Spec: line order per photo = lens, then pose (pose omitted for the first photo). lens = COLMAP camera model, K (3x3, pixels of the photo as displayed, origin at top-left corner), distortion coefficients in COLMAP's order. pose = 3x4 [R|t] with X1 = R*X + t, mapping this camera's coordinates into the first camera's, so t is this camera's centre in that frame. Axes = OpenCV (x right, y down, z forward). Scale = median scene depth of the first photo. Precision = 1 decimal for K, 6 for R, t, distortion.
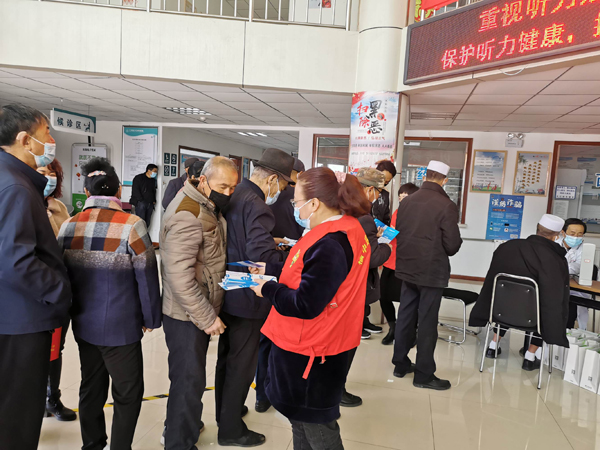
lens RADIAL K [[462.5, 0, 300.0], [0, 462.5, 225.0], [0, 0, 1]] dist [0.033856, -0.007038]
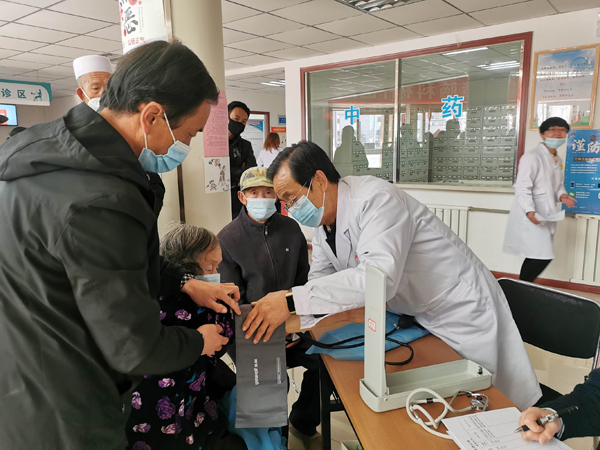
lens RADIAL K [[462.5, 0, 300.0], [0, 462.5, 225.0], [0, 0, 1]] dist [0.033856, -0.007038]
pose [[0.905684, -0.005629, -0.423916, 0.363934], [0.035742, 0.997366, 0.063118, -0.001759], [0.422444, -0.072317, 0.903500, 0.370508]]
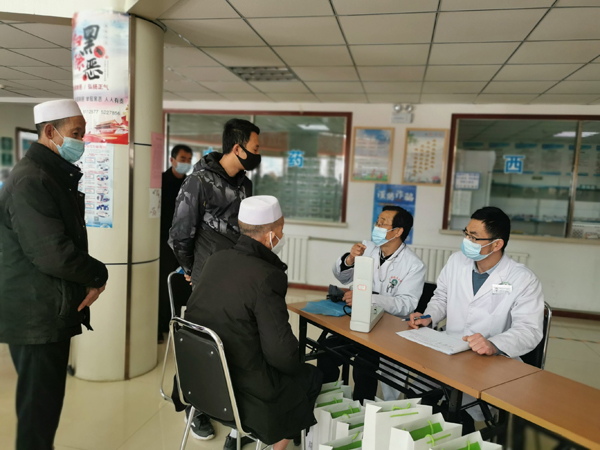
lens RADIAL K [[462.5, 0, 300.0], [0, 462.5, 225.0], [0, 0, 1]] dist [0.033856, -0.007038]
pose [[0.999816, -0.008016, 0.017403, 0.275620], [0.008028, 0.999968, -0.000642, 0.001716], [-0.017397, 0.000781, 0.999848, 0.232837]]
